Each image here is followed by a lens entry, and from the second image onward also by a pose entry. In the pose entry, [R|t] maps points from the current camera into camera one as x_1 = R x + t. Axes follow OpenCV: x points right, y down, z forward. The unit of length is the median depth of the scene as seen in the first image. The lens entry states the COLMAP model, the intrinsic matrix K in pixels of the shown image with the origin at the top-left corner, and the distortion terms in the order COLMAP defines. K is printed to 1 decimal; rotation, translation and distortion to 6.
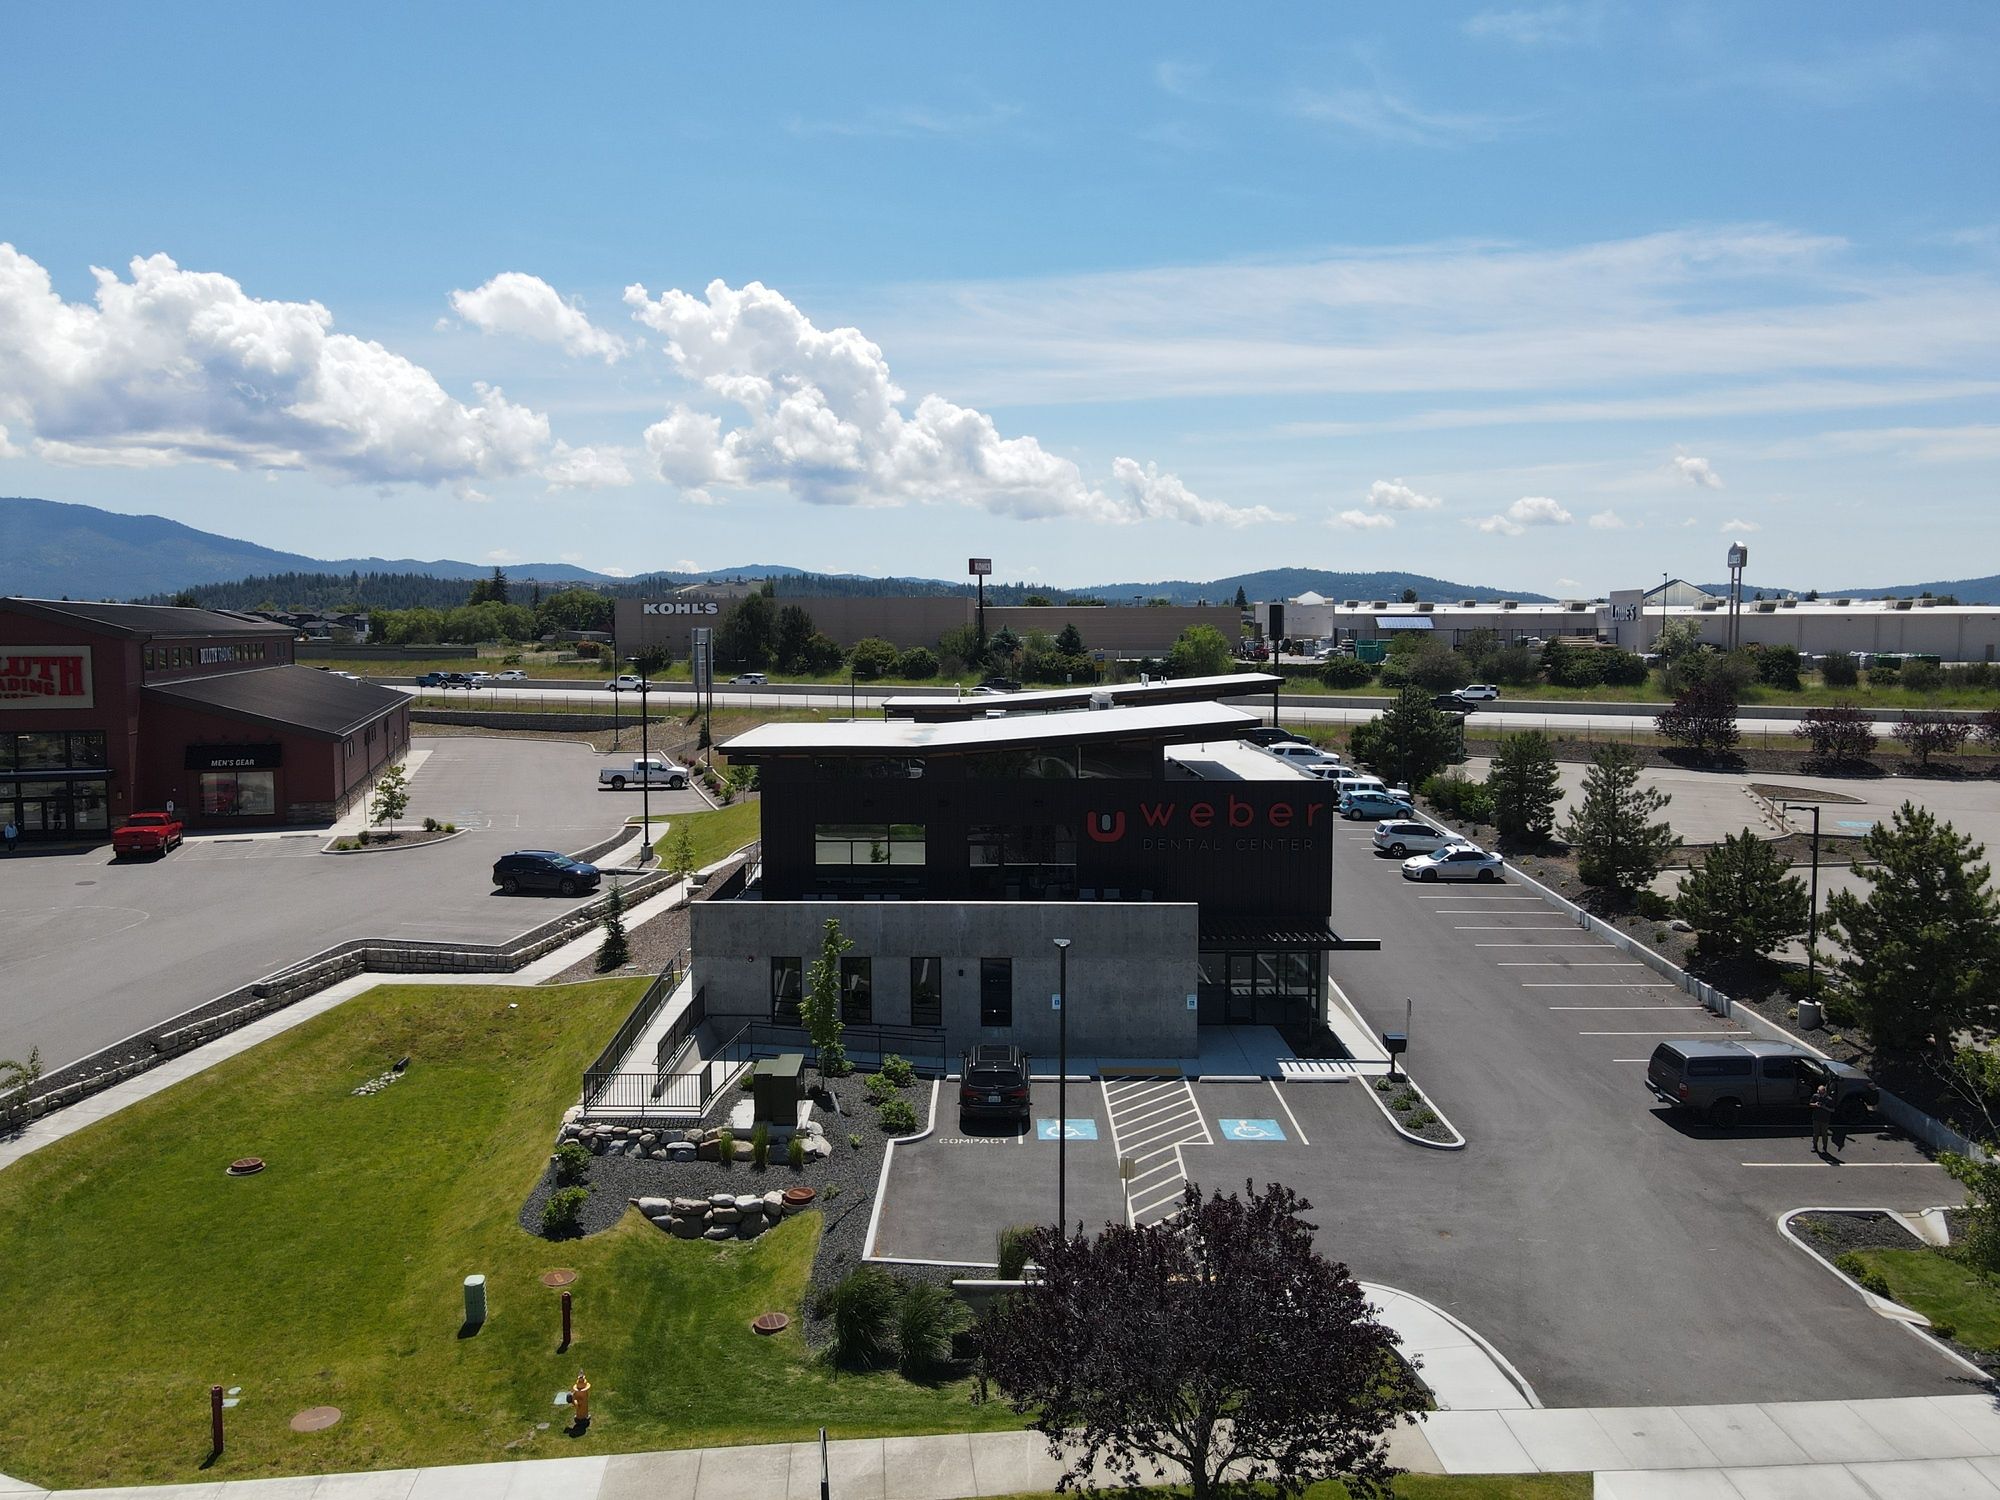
lens RADIAL K [[1460.0, 0, 978.9], [0, 1460.0, 752.3], [0, 0, 1]] dist [-0.019640, 0.054541]
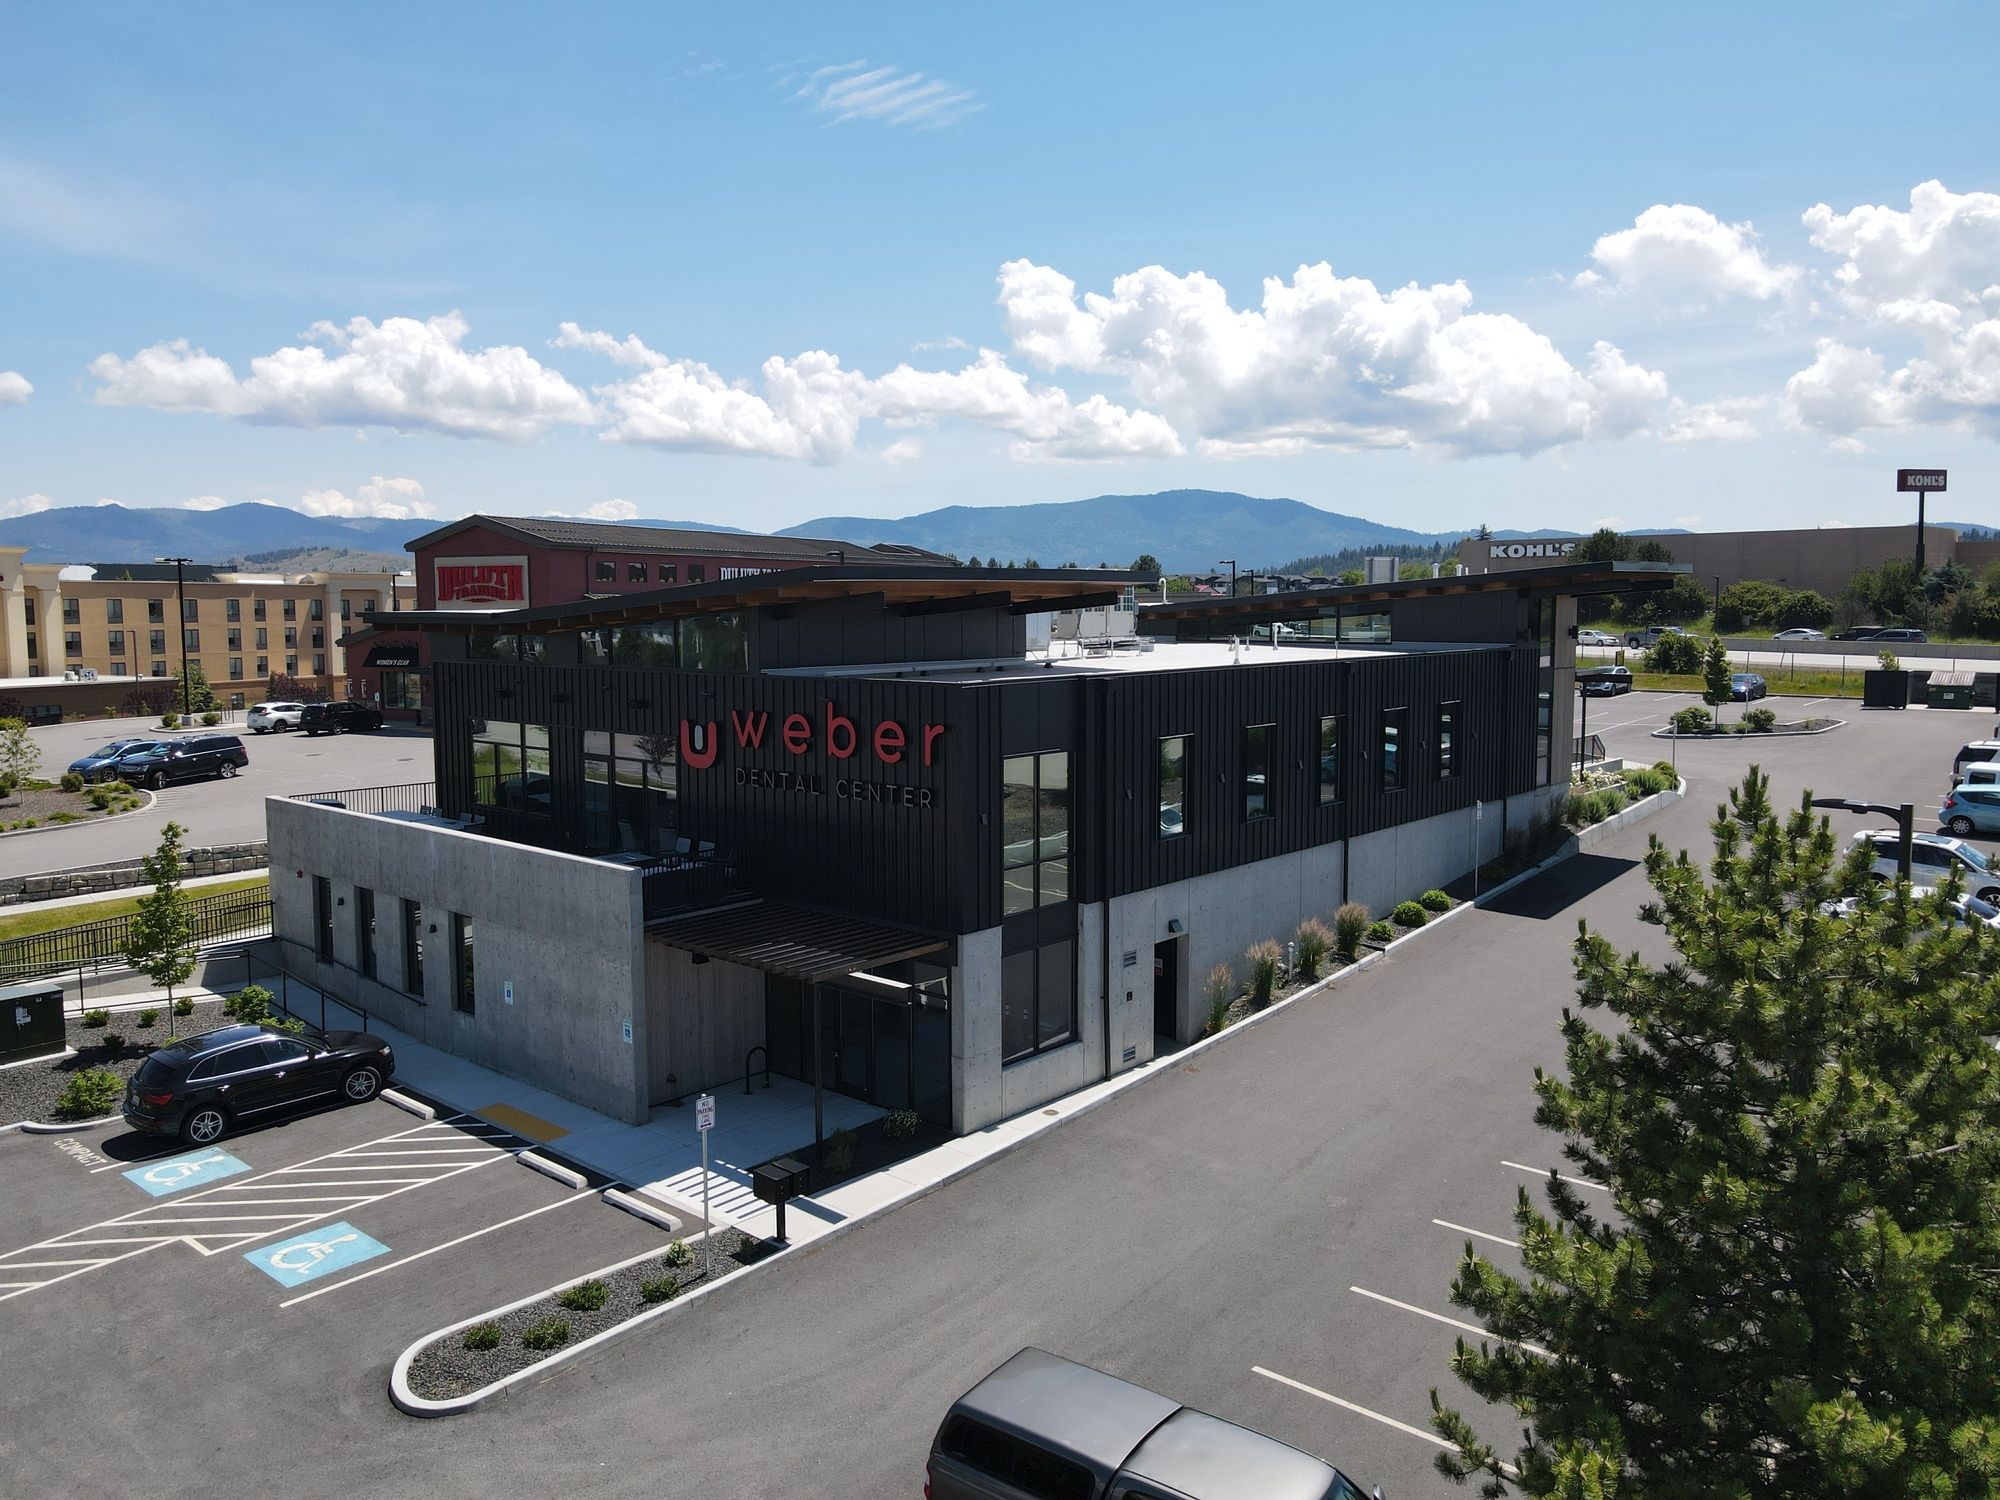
lens RADIAL K [[1460.0, 0, 978.9], [0, 1460.0, 752.3], [0, 0, 1]] dist [-0.019640, 0.054541]
pose [[0.756438, 0.064949, -0.650833, 0.642555], [-0.051587, 0.997882, 0.039625, 0.024787], [0.652028, 0.003601, 0.758186, 0.640453]]
